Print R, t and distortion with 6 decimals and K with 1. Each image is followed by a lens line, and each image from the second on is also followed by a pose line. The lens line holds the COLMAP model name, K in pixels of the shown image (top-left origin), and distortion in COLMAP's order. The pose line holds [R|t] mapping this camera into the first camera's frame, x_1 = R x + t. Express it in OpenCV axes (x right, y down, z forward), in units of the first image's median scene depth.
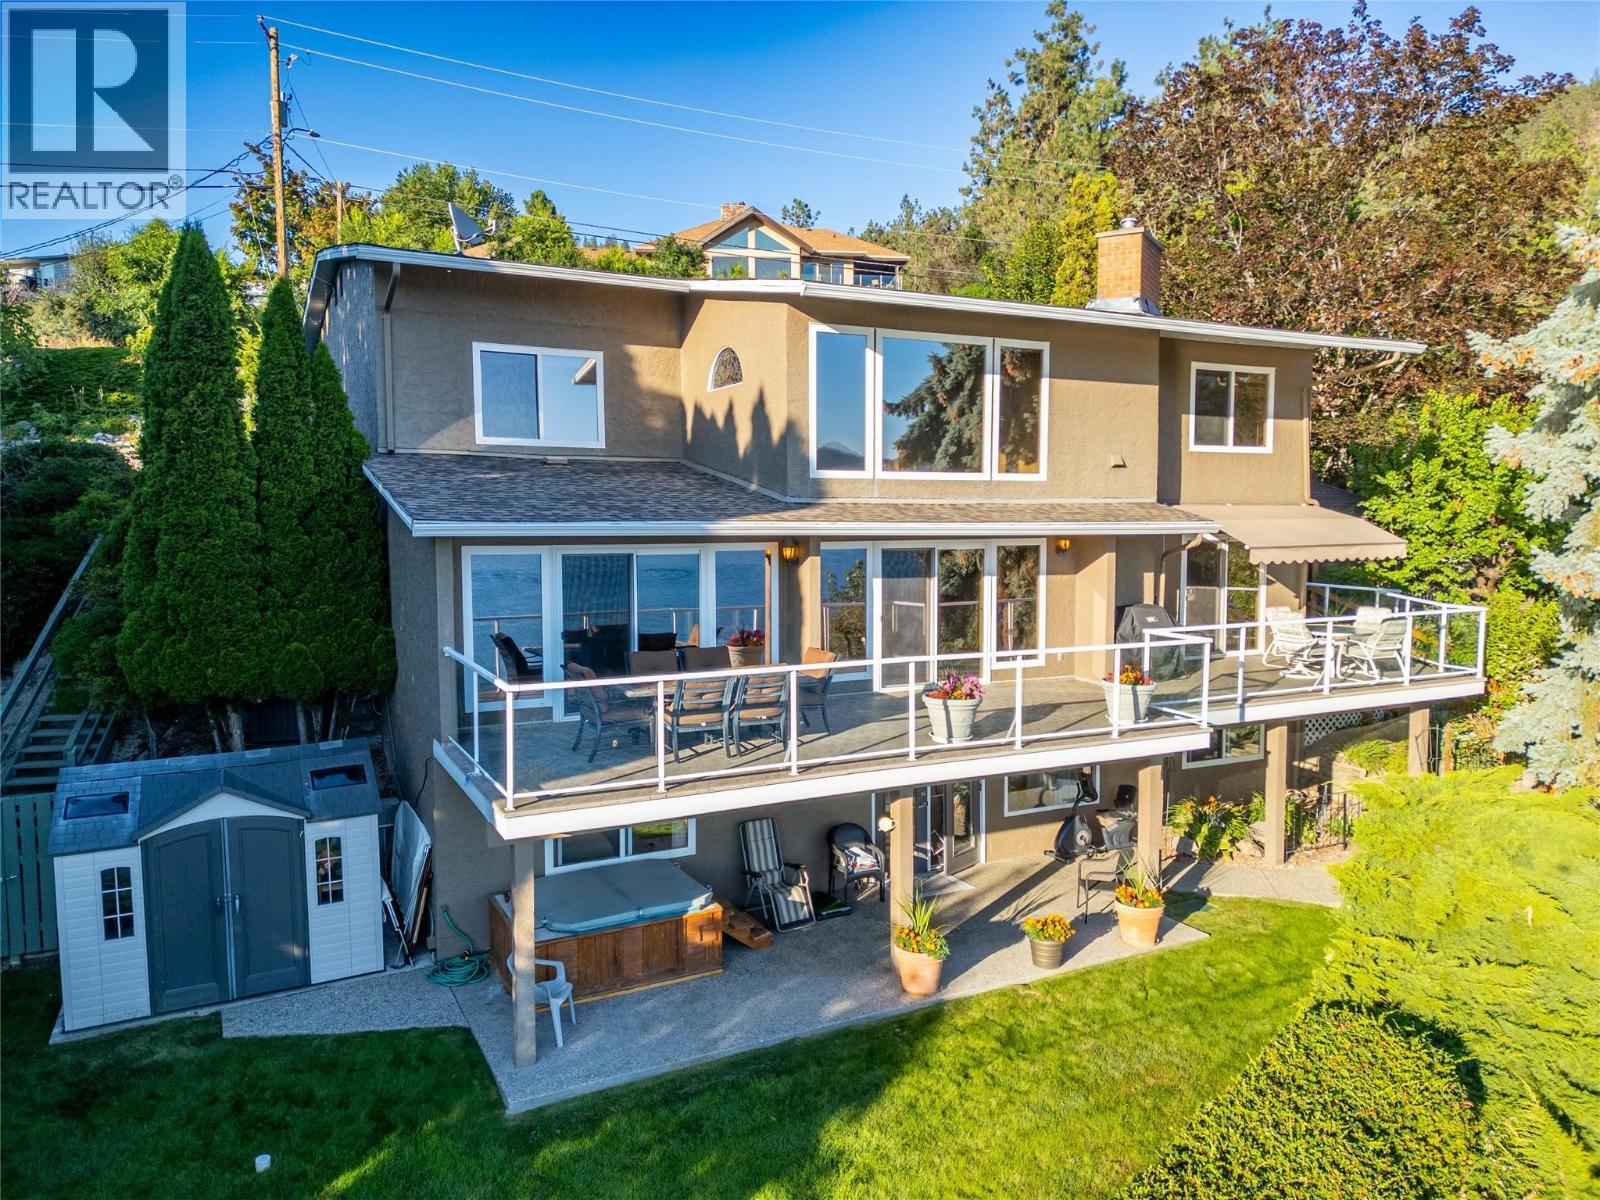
lens RADIAL K [[1131.1, 0, 789.3], [0, 1131.1, 597.5], [0, 0, 1]] dist [0.051742, -0.037348]
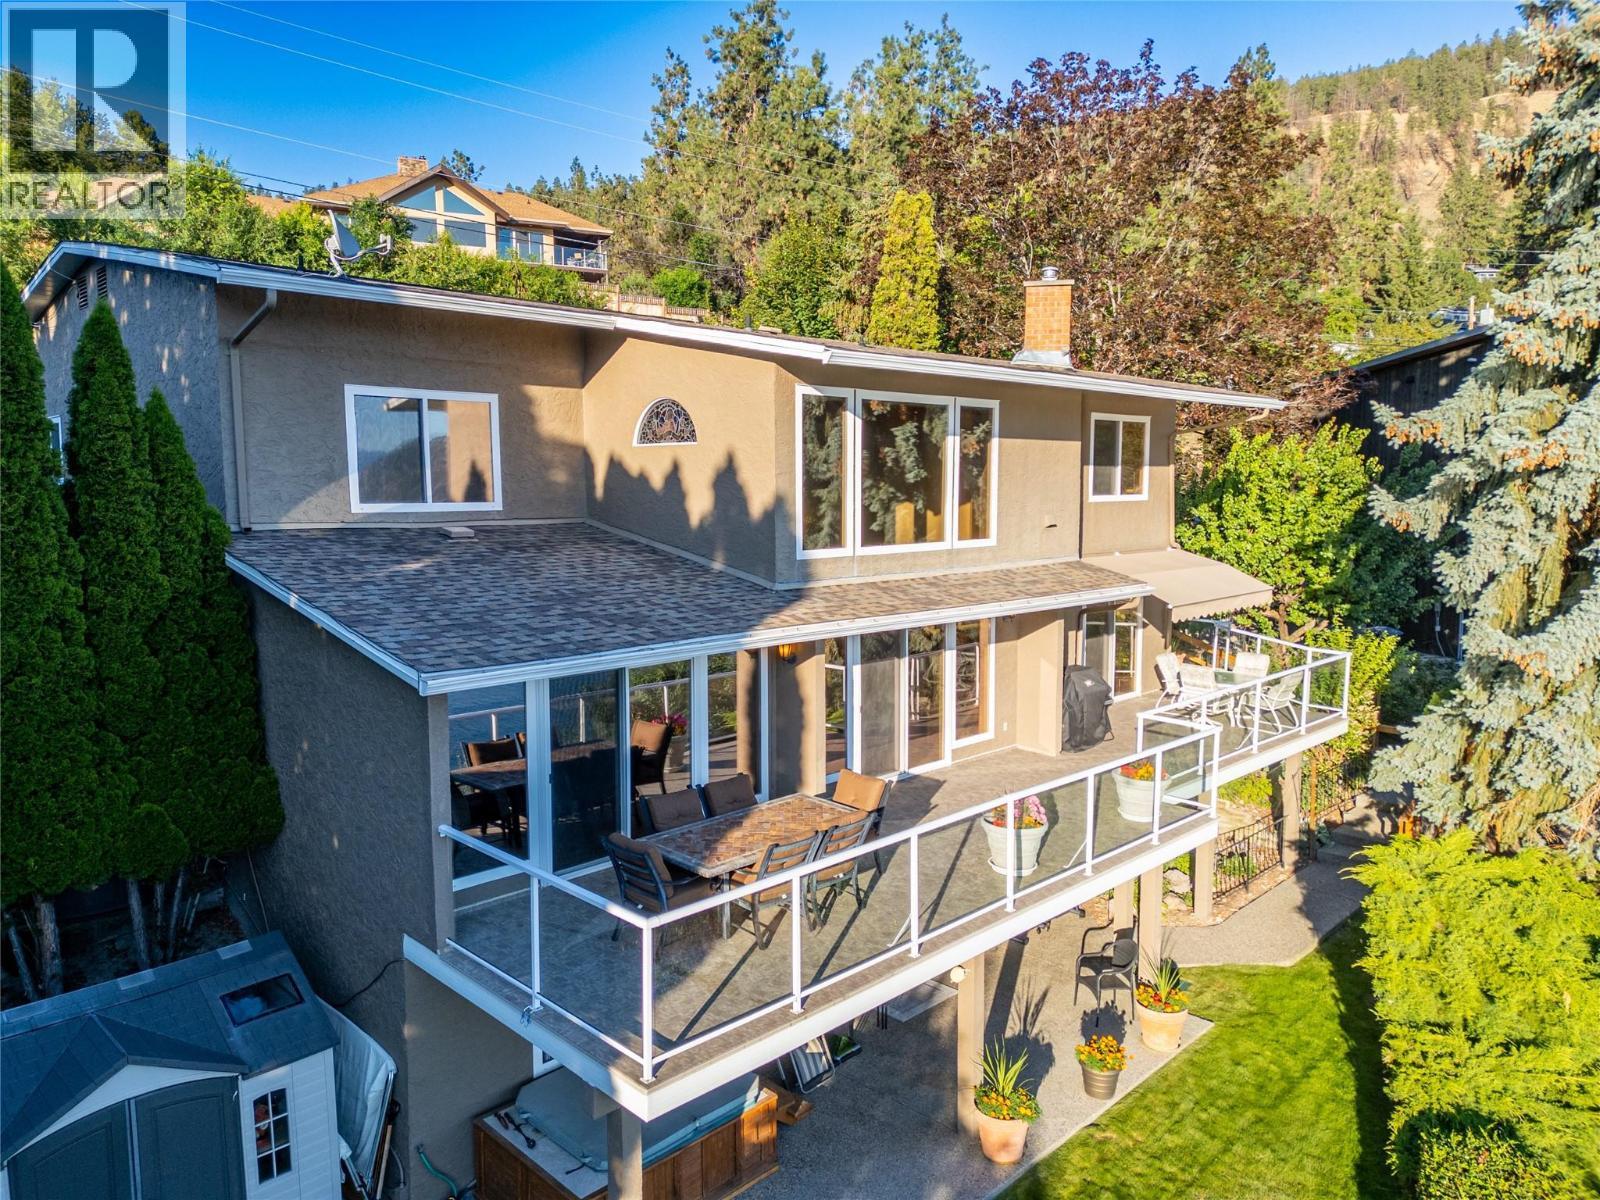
lens RADIAL K [[1129.2, 0, 806.3], [0, 1129.2, 605.5], [0, 0, 1]] dist [0.046061, -0.031728]
pose [[0.952484, -0.032699, 0.302830, -0.206414], [0.022146, 0.999024, 0.038216, -0.089742], [-0.303784, -0.029693, 0.952278, 0.142650]]
